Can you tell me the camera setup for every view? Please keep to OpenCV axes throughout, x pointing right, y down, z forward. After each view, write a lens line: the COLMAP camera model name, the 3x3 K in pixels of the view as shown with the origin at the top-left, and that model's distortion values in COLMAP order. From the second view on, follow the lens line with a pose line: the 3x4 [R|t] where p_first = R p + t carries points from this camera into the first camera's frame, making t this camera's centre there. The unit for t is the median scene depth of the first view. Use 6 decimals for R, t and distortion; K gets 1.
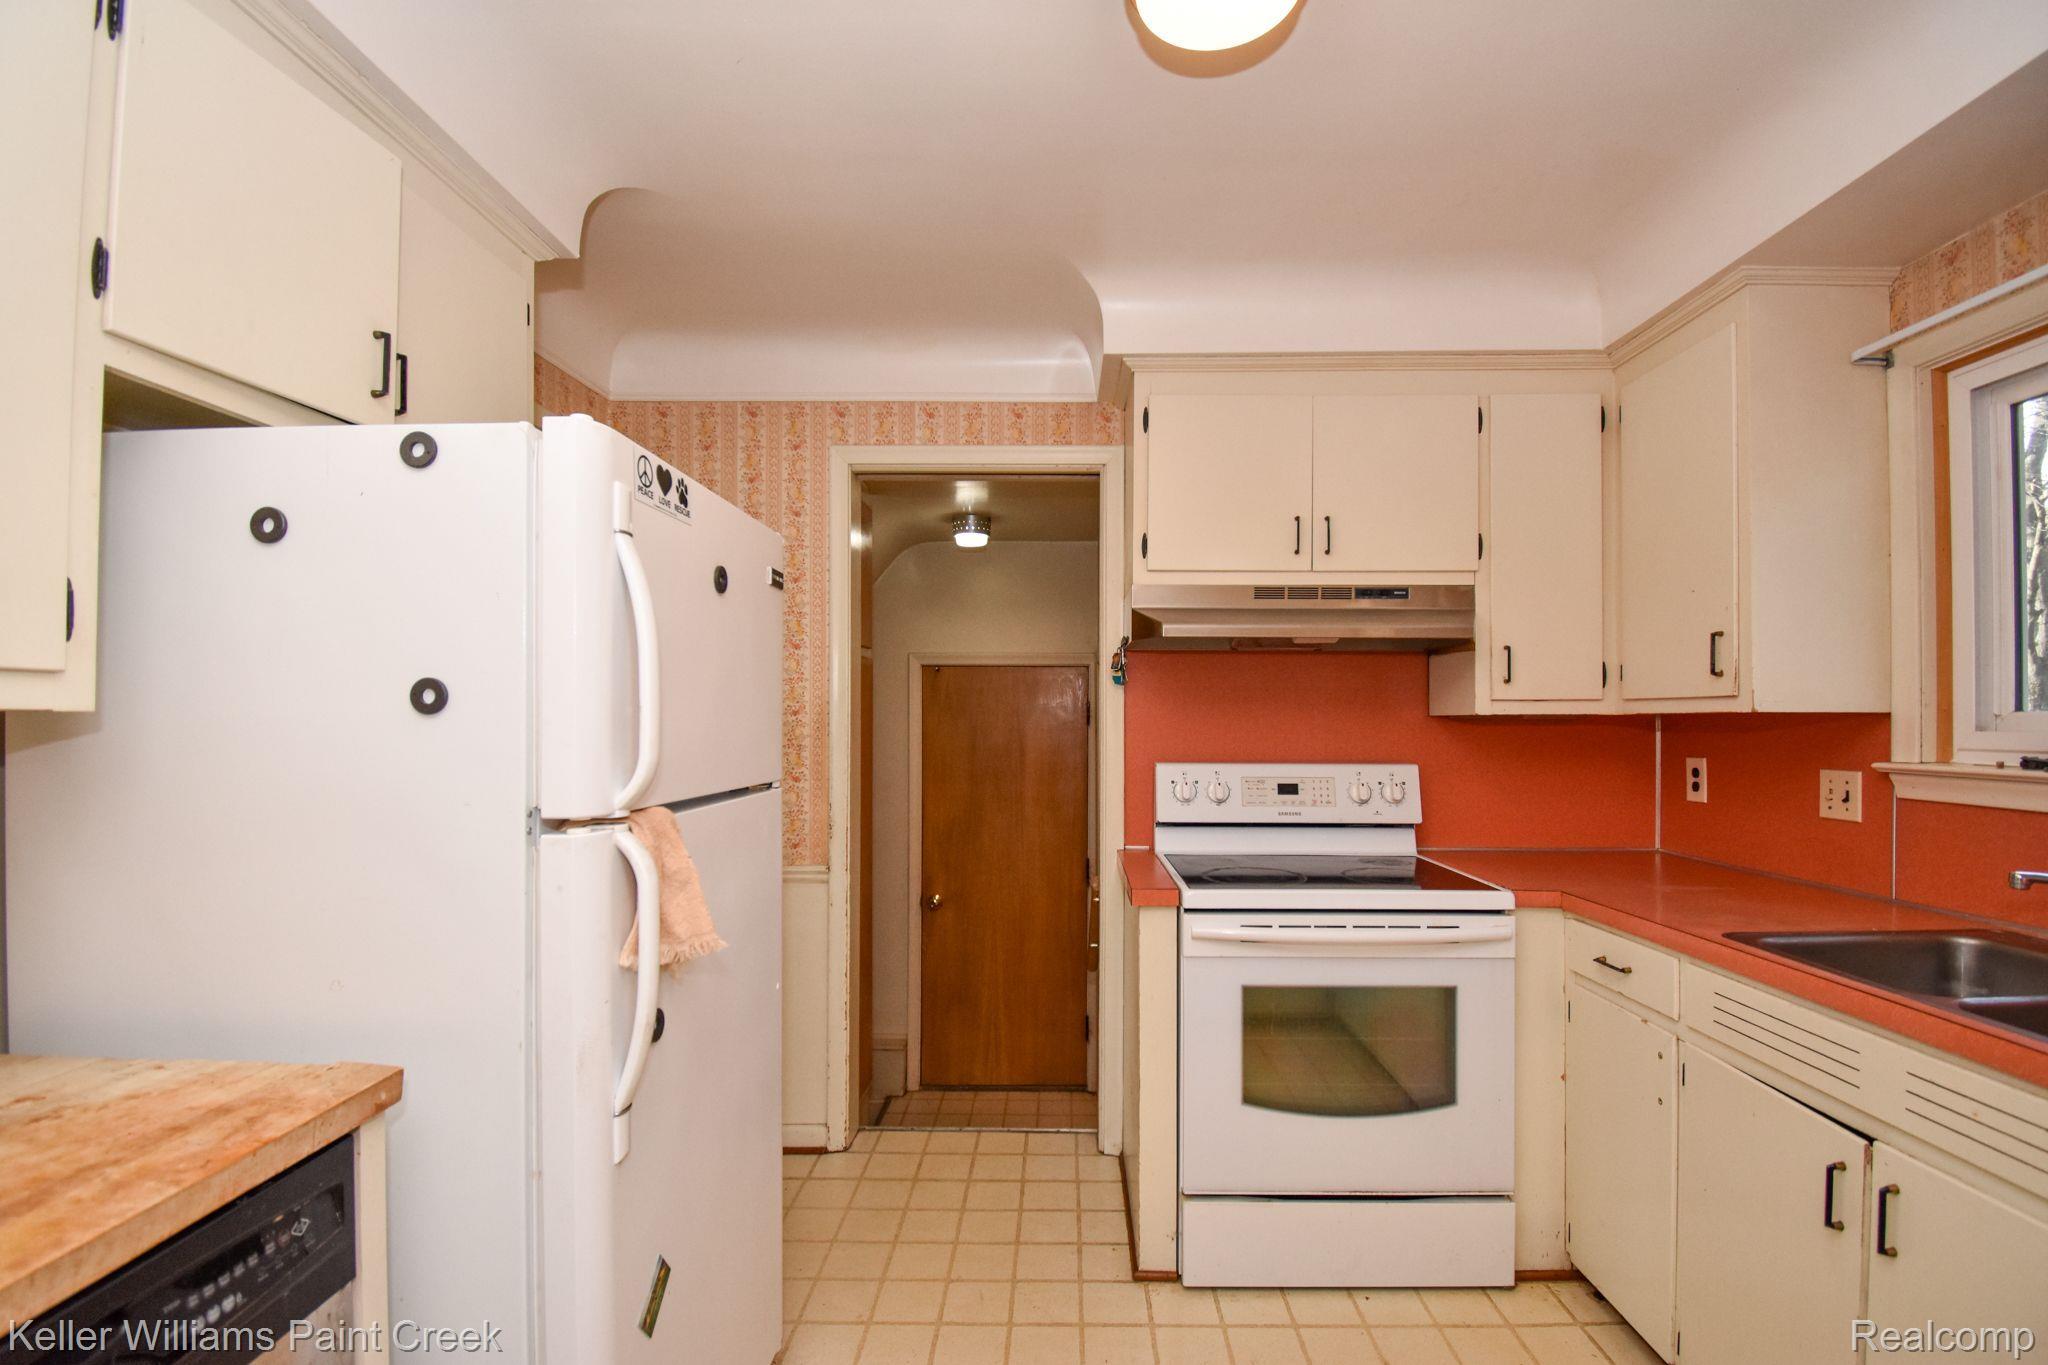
lens RADIAL K [[922.3, 0, 1056.0], [0, 922.3, 695.5], [0, 0, 1]] dist [-0.011897, -0.000829]
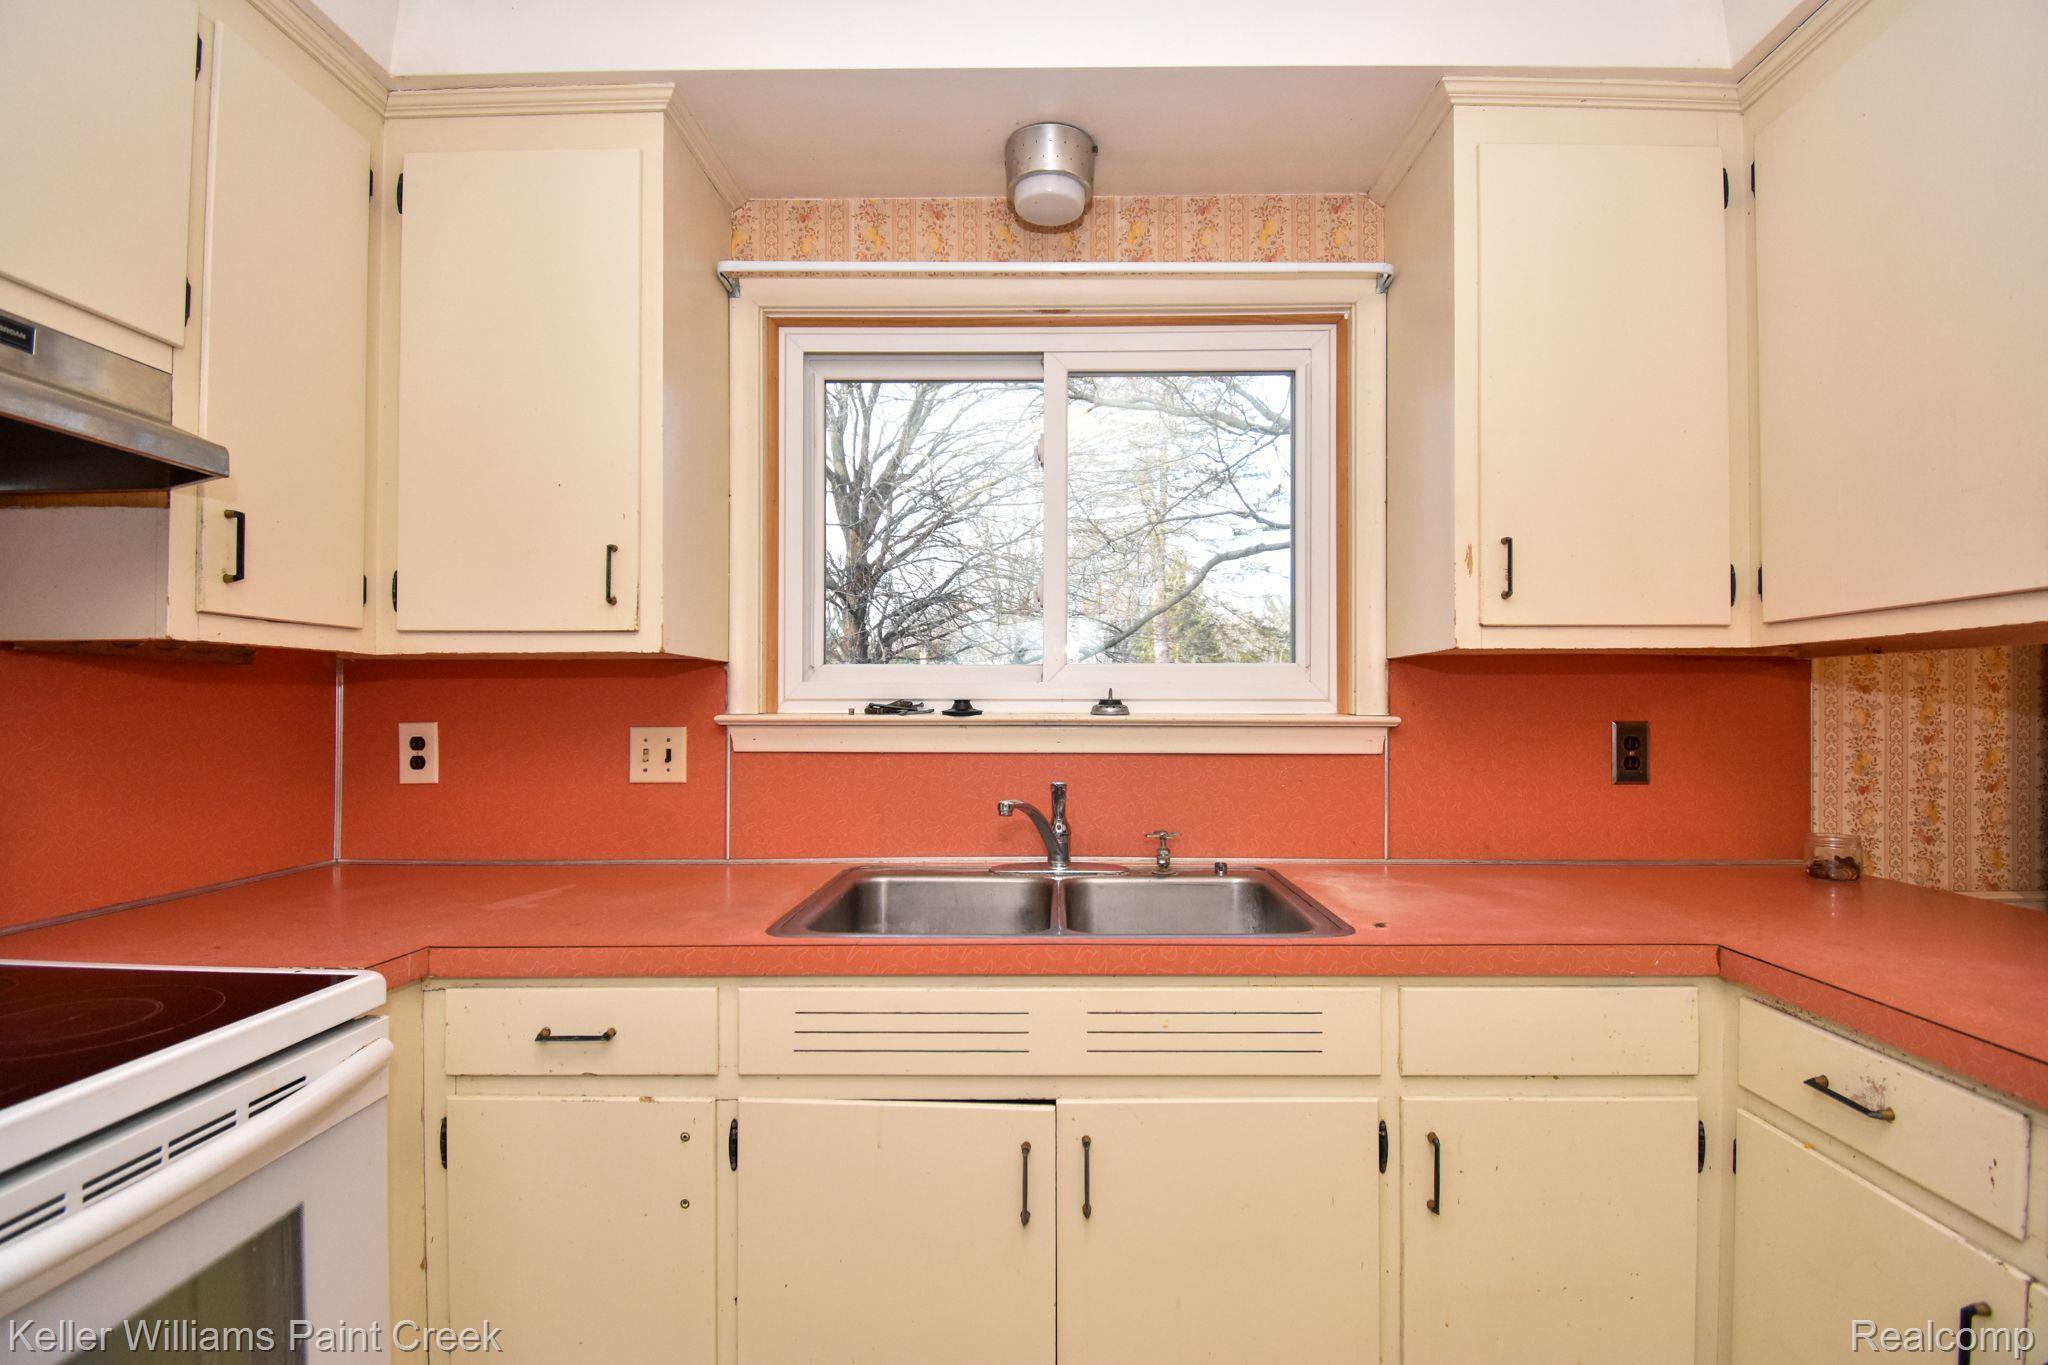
lens RADIAL K [[922.3, 0, 1056.0], [0, 922.3, 695.5], [0, 0, 1]] dist [-0.011897, -0.000829]
pose [[-0.005682, 0.009789, 0.999936, -0.034533], [-0.024975, 0.999639, -0.009928, 0.054312], [-0.999672, -0.025030, -0.005435, 0.660894]]
